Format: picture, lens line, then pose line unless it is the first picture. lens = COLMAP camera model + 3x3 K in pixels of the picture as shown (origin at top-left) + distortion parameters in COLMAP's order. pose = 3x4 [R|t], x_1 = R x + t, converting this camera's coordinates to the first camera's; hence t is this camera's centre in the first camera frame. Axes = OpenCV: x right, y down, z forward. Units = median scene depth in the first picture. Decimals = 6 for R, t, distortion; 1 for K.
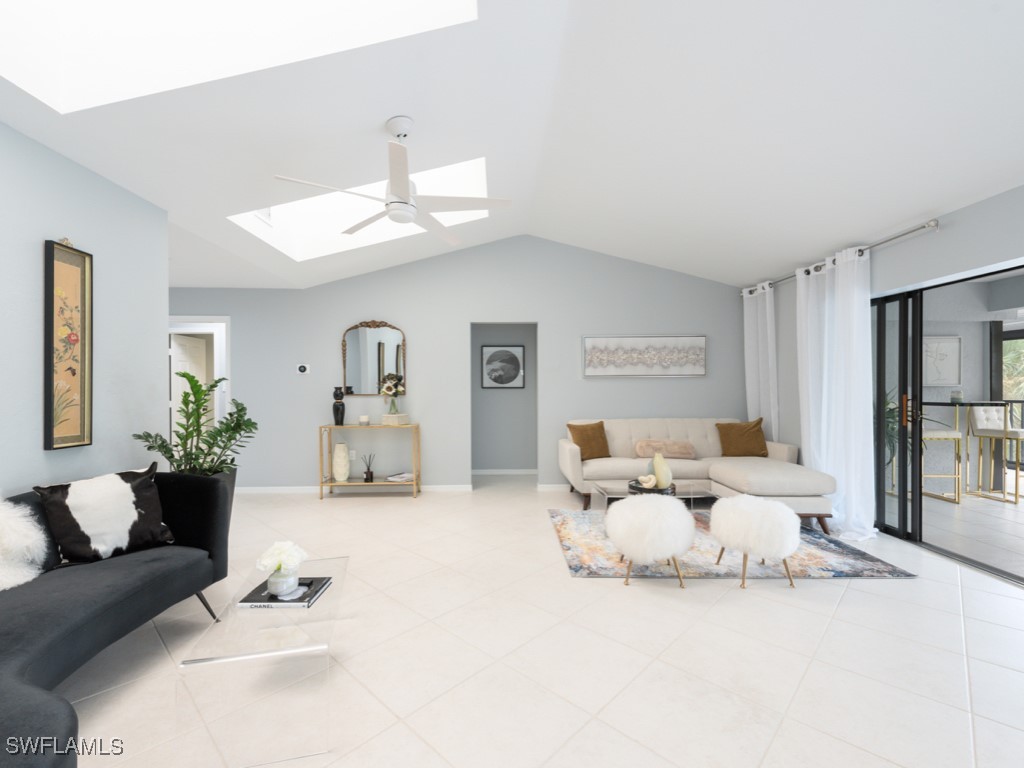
lens RADIAL K [[444.9, 0, 505.6], [0, 444.9, 390.9], [0, 0, 1]] dist [0.004940, 0.000180]
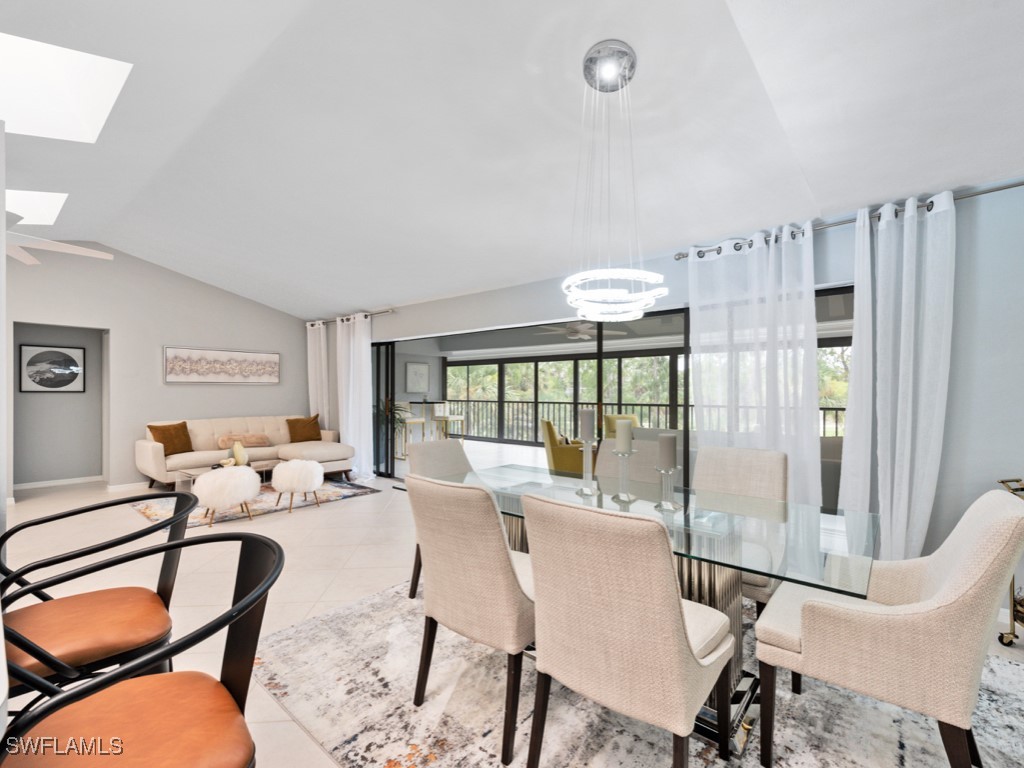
lens RADIAL K [[444.9, 0, 505.6], [0, 444.9, 390.9], [0, 0, 1]] dist [0.004940, 0.000180]
pose [[0.654732, 0.006067, 0.755837, -0.118947], [-0.001720, 0.999977, -0.006537, -0.005985], [-0.755859, 0.002981, 0.654728, -0.406612]]
